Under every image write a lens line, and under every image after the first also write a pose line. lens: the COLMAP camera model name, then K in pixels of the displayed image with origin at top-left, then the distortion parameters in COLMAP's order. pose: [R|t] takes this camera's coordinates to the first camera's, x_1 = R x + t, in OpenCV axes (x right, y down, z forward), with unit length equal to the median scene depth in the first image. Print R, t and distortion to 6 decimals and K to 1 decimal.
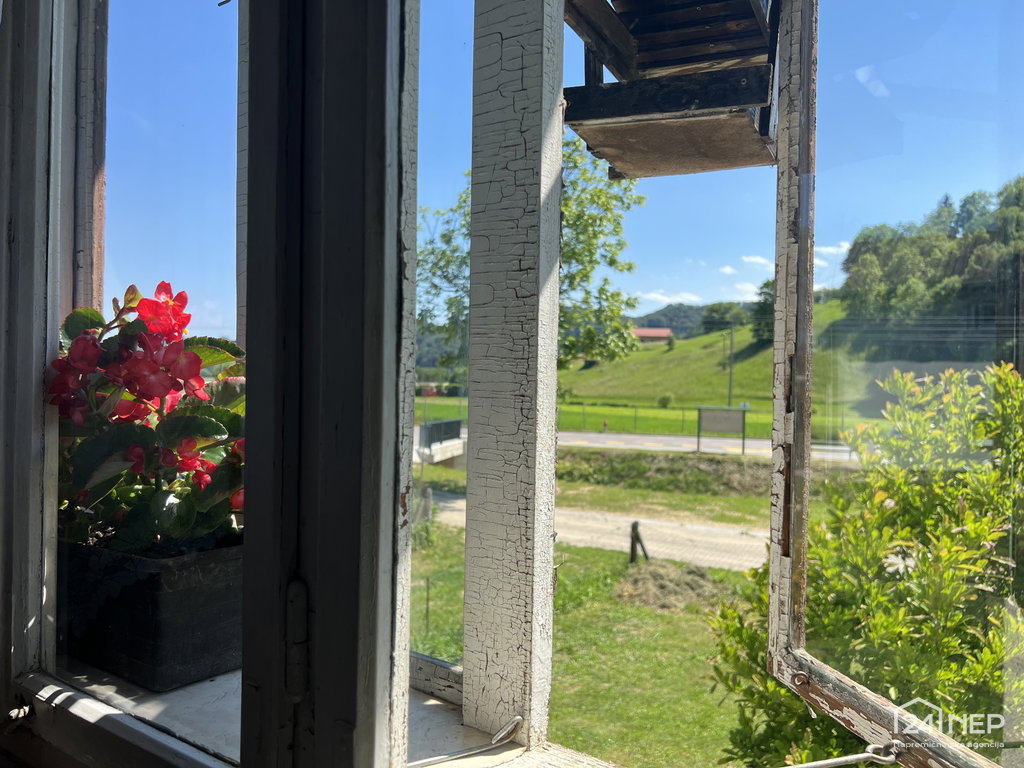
lens RADIAL K [[774.3, 0, 507.9], [0, 774.3, 375.1], [0, 0, 1]] dist [0.064487, -0.048218]
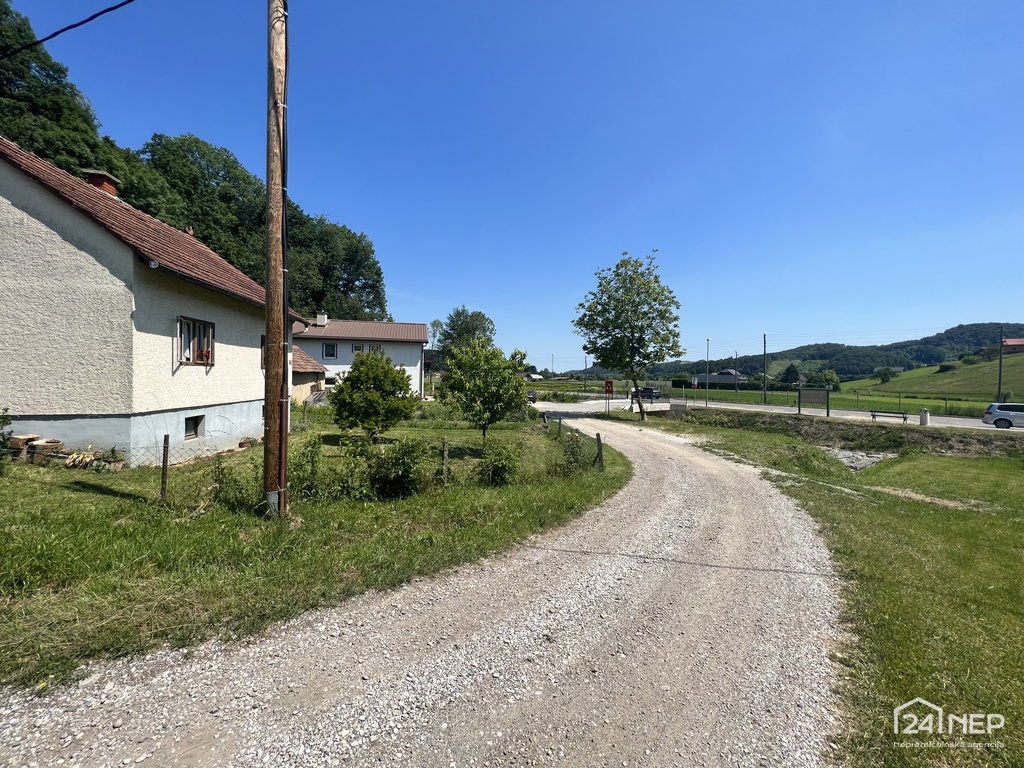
lens RADIAL K [[412.8, 0, 508.0], [0, 412.8, 380.4], [0, 0, 1]] dist [0.000677, 0.000778]
pose [[0.703942, -0.003575, -0.710249, 0.119489], [0.002996, 0.999993, -0.002064, 0.006781], [0.710251, -0.000674, 0.703948, -0.022509]]
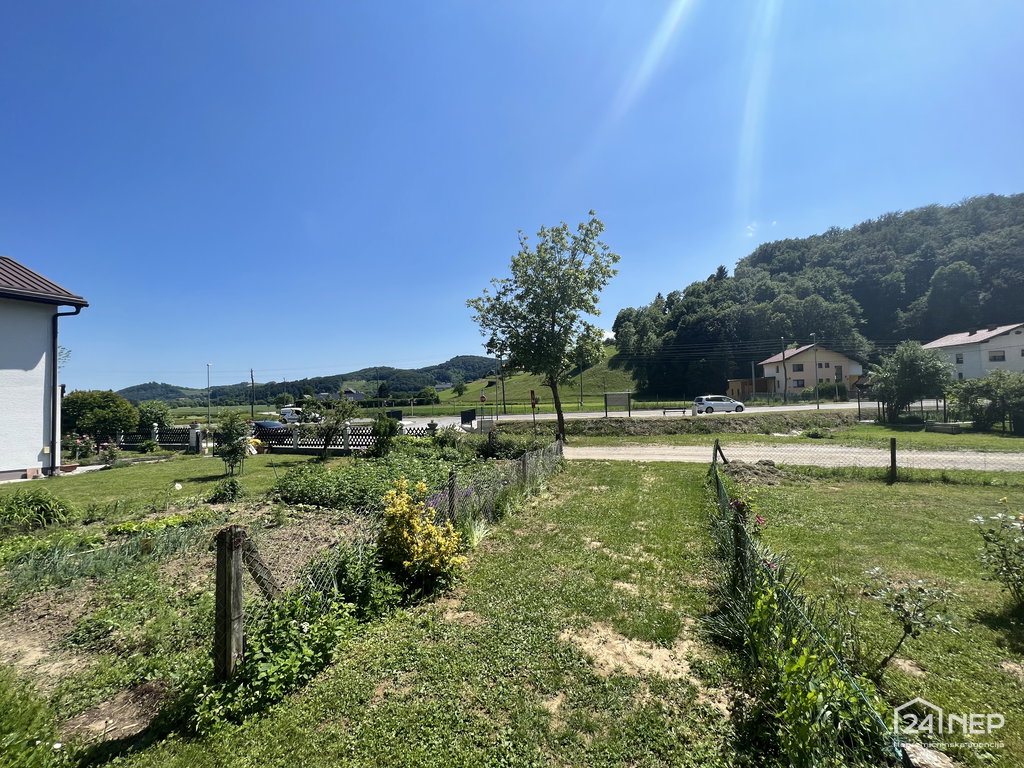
lens RADIAL K [[412.8, 0, 510.6], [0, 412.8, 380.9], [0, 0, 1]] dist [0.000677, 0.000778]
pose [[0.982389, -0.049254, 0.180241, -0.040649], [0.054292, 0.998257, -0.023126, 0.006203], [-0.178788, 0.032504, 0.983351, 0.020950]]
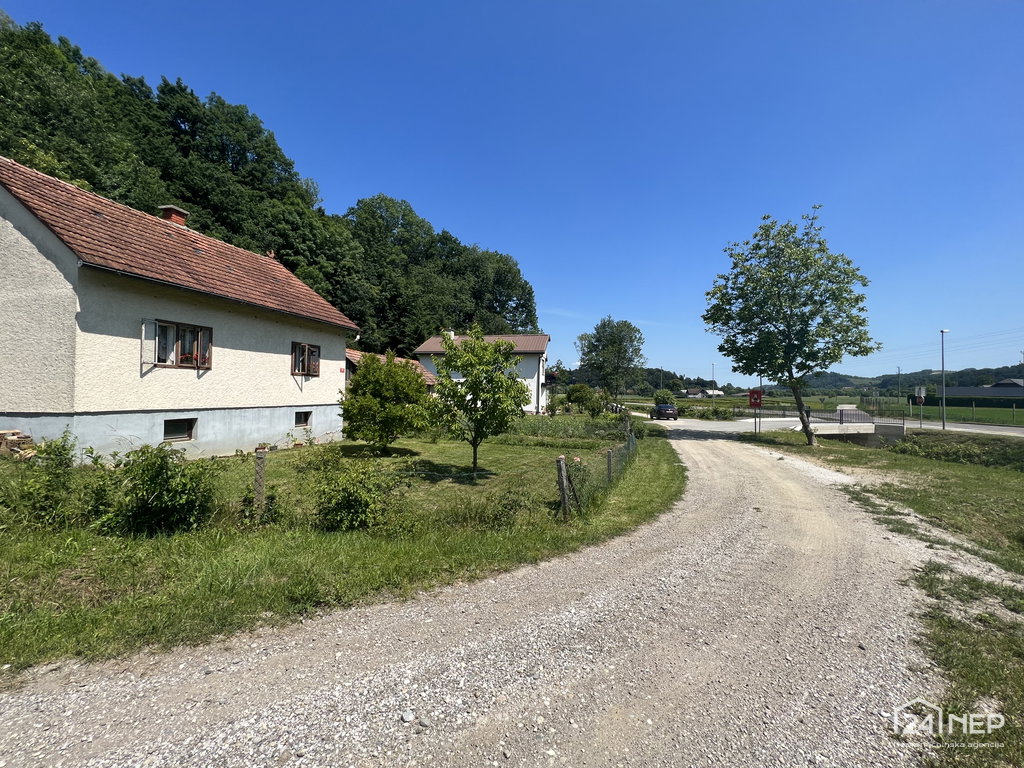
lens RADIAL K [[412.8, 0, 506.5], [0, 412.8, 379.0], [0, 0, 1]] dist [0.000677, 0.000778]
pose [[0.364940, -0.046116, -0.929888, 0.118654], [0.004051, 0.998842, -0.047945, 0.009620], [0.931022, 0.013730, 0.364704, 0.018824]]
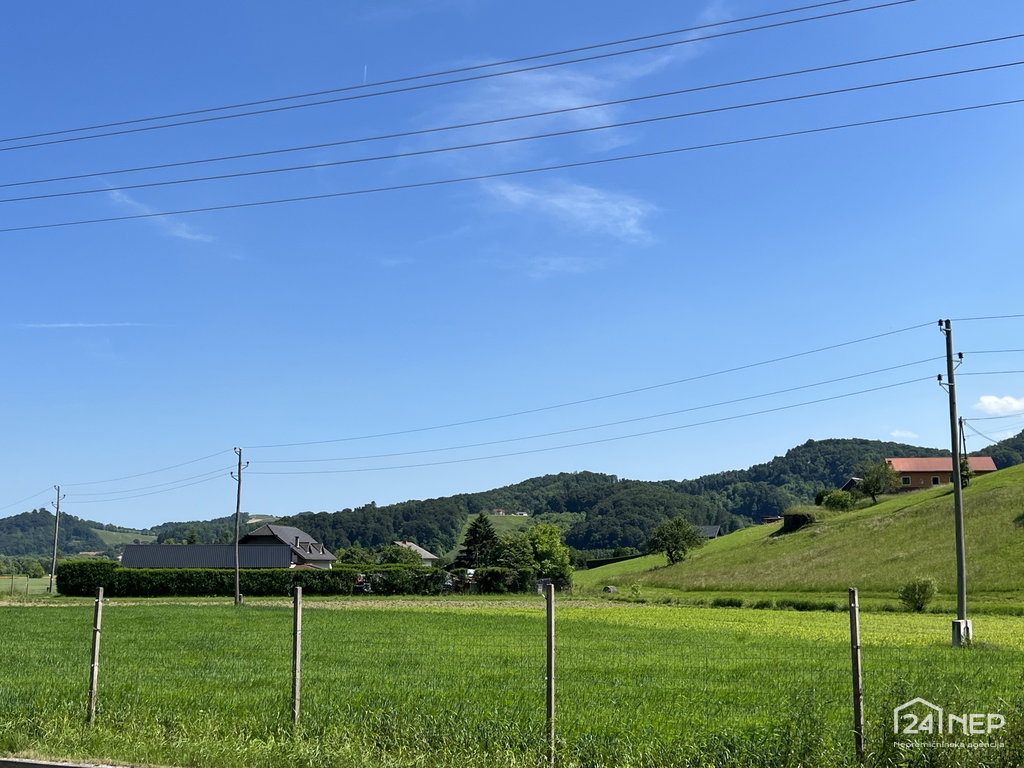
lens RADIAL K [[1245.3, 0, 509.9], [0, 1245.3, 388.3], [0, 0, 1]] dist [0.114524, 0.000000]
pose [[0.980550, -0.049488, -0.189927, 0.122855], [0.022514, 0.989663, -0.141634, 0.014655], [0.194973, 0.134603, 0.971528, 0.273521]]
